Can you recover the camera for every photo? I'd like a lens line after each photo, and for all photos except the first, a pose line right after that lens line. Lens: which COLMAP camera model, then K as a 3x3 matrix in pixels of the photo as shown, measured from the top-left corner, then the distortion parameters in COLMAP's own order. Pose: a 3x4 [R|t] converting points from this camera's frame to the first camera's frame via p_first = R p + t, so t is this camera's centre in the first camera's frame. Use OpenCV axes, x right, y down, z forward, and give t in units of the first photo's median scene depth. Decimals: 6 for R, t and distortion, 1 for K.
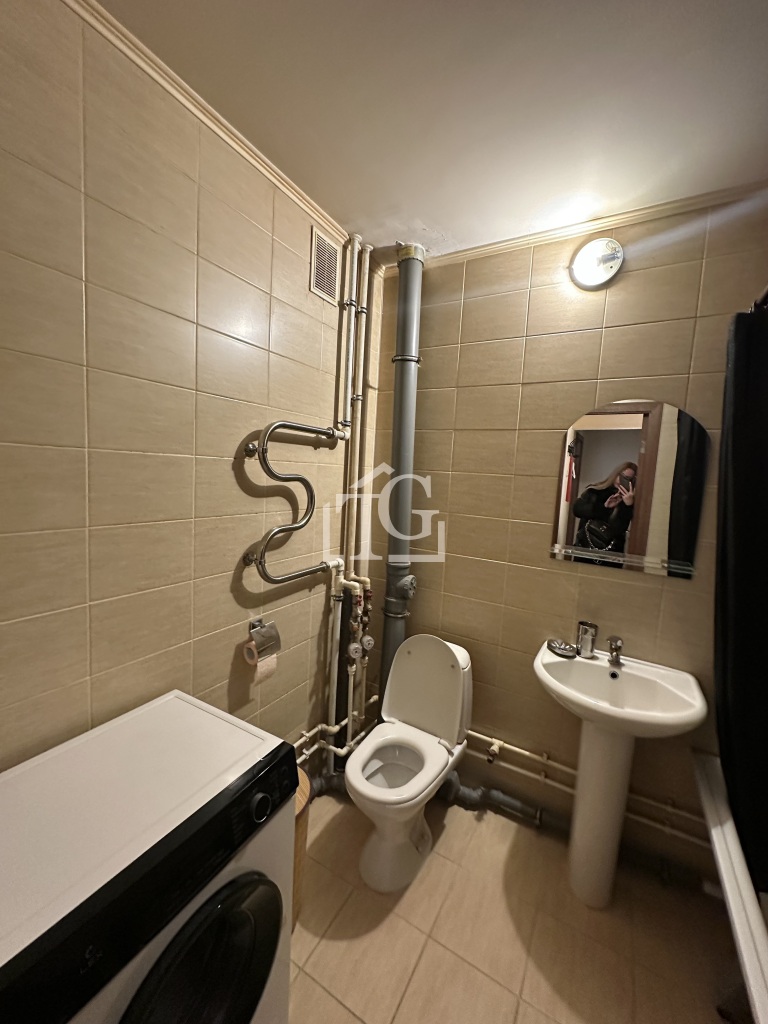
lens RADIAL K [[407.4, 0, 381.4], [0, 407.4, 511.6], [0, 0, 1]] dist [-0.001051, 0.000532]
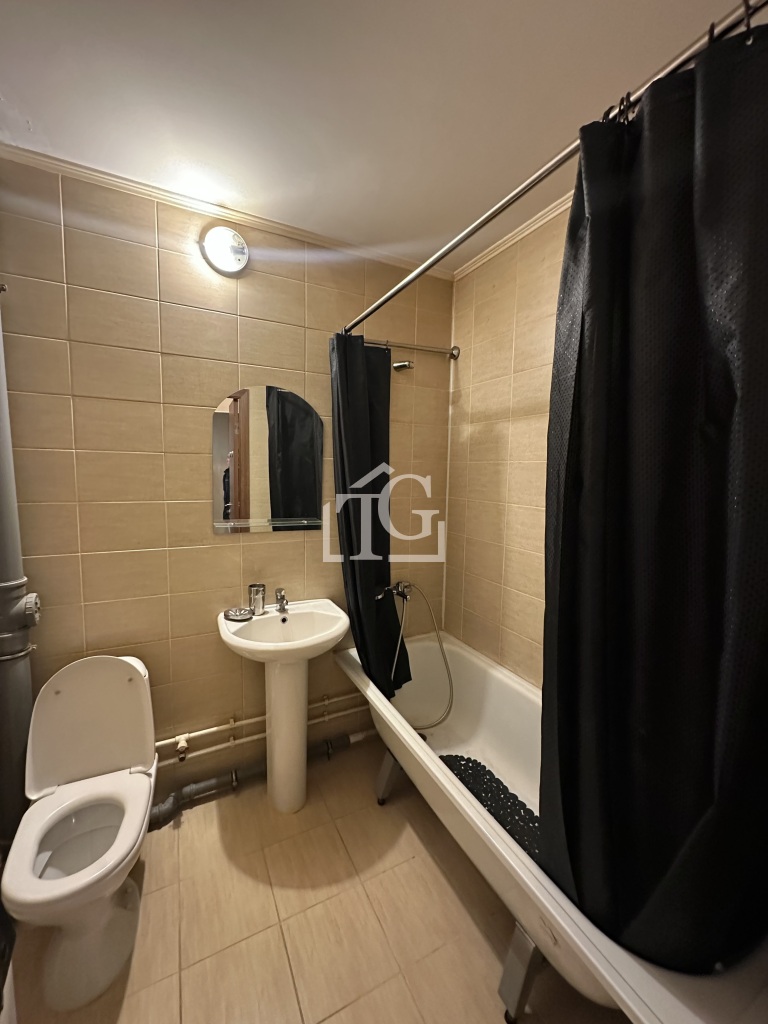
lens RADIAL K [[407.4, 0, 384.3], [0, 407.4, 510.2], [0, 0, 1]] dist [-0.001051, 0.000532]
pose [[0.536547, -0.127646, 0.834160, -0.209767], [0.091068, 0.991479, 0.093143, -0.000948], [-0.838942, 0.025989, 0.543600, 0.091382]]
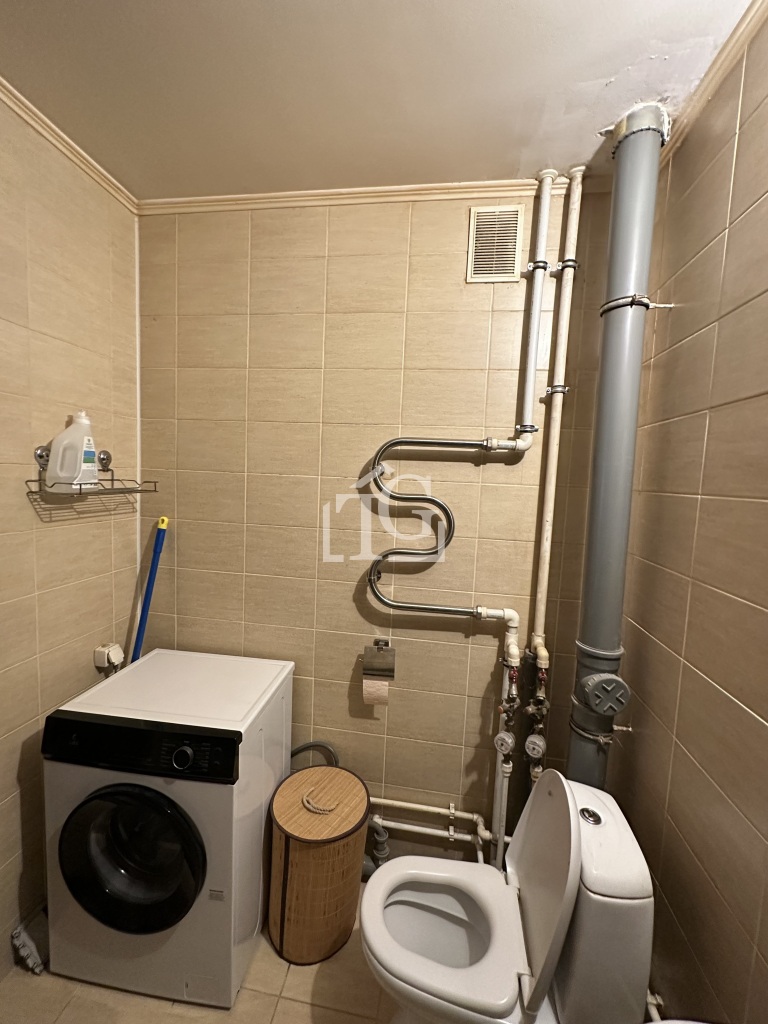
lens RADIAL K [[407.4, 0, 382.4], [0, 407.4, 511.2], [0, 0, 1]] dist [-0.001051, 0.000532]
pose [[0.375652, 0.040181, -0.925889, 0.564584], [-0.114671, 0.993398, -0.003414, -0.039206], [0.919639, 0.107455, 0.377780, 0.553937]]
